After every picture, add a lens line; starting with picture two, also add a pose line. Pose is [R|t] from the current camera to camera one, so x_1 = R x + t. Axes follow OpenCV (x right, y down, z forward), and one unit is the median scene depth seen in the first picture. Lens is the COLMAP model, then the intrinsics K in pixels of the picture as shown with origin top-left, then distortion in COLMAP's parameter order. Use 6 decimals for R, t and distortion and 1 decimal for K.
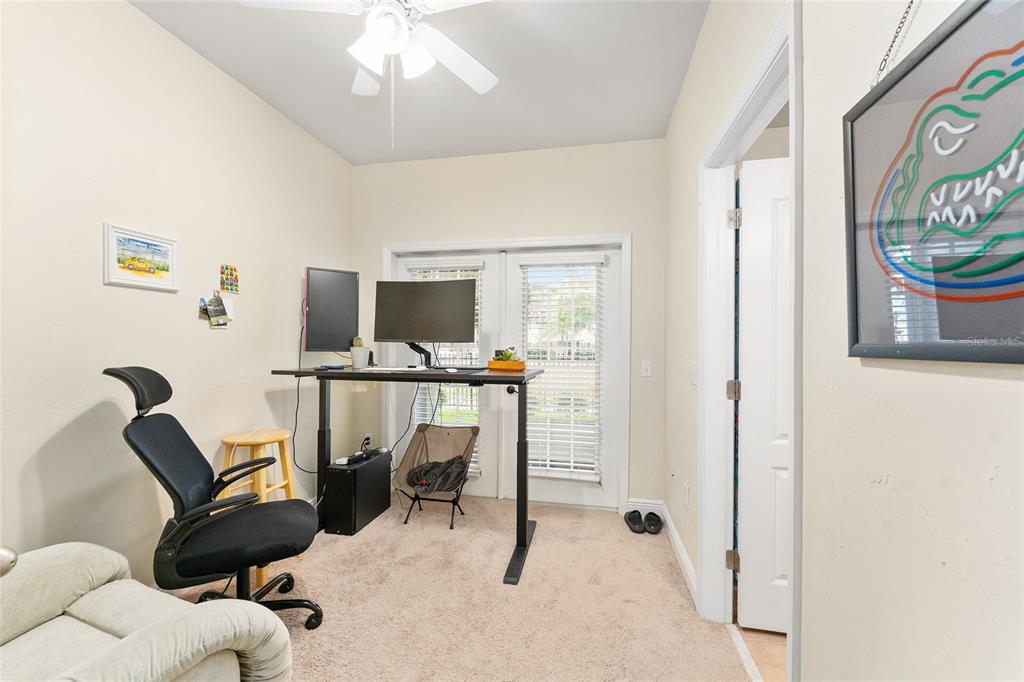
lens RADIAL K [[409.9, 0, 510.3], [0, 409.9, 342.4], [0, 0, 1]] dist [-0.000147, 0.000048]
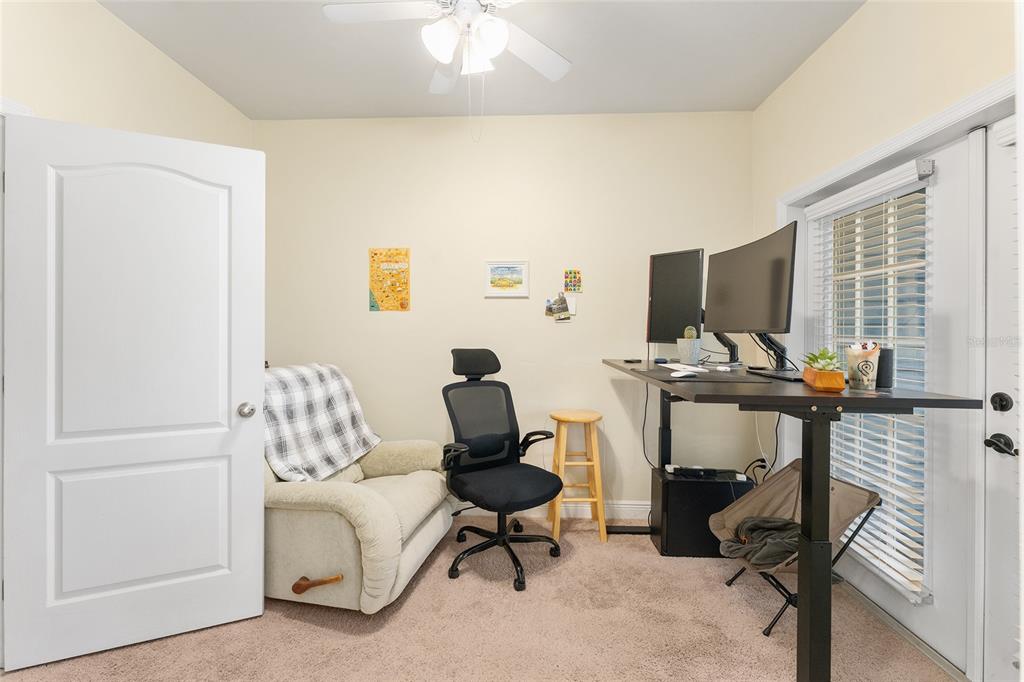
lens RADIAL K [[411.7, 0, 511.7], [0, 411.7, 336.4], [0, 0, 1]] dist [-0.000161, -0.000115]
pose [[0.156474, -0.003829, -0.987675, 0.498982], [0.000720, 0.999993, -0.003763, 0.013432], [0.987682, -0.000122, 0.156476, 0.645791]]
